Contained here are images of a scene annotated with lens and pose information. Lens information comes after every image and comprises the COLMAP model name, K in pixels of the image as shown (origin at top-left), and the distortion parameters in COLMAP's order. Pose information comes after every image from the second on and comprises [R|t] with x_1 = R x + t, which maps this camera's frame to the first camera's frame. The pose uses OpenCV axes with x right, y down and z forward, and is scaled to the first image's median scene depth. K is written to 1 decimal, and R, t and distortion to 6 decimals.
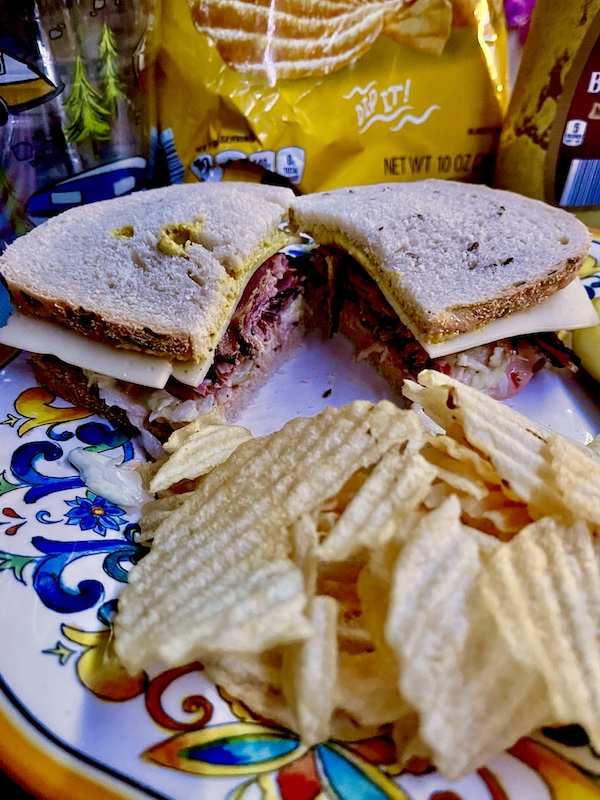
lens RADIAL K [[631.5, 0, 300.0], [0, 631.5, 400.0], [0, 0, 1]] dist [0.083069, -0.114639]
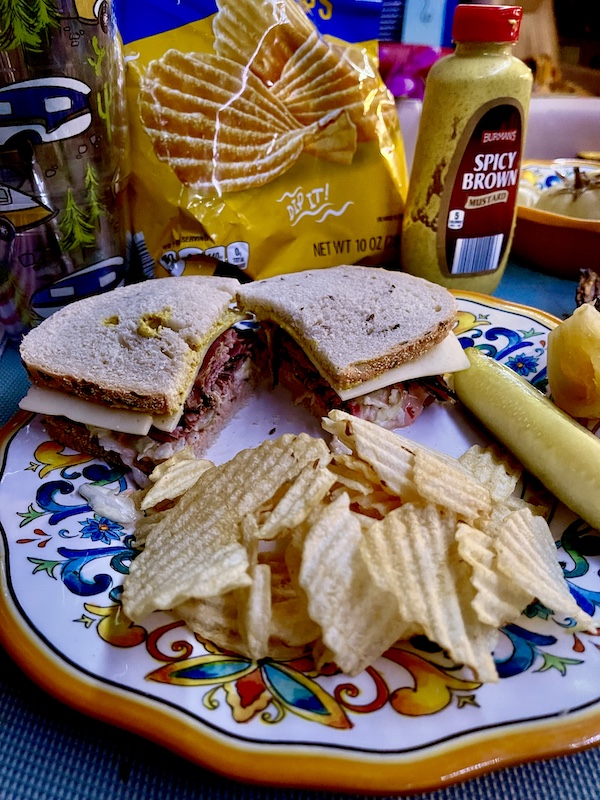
lens RADIAL K [[631.5, 0, 300.0], [0, 631.5, 400.0], [0, 0, 1]] dist [0.083069, -0.114639]
pose [[0.997462, -0.061763, 0.035416, 0.066097], [0.064015, 0.995733, -0.066460, 0.017410], [-0.031160, 0.068558, 0.997160, -0.360088]]
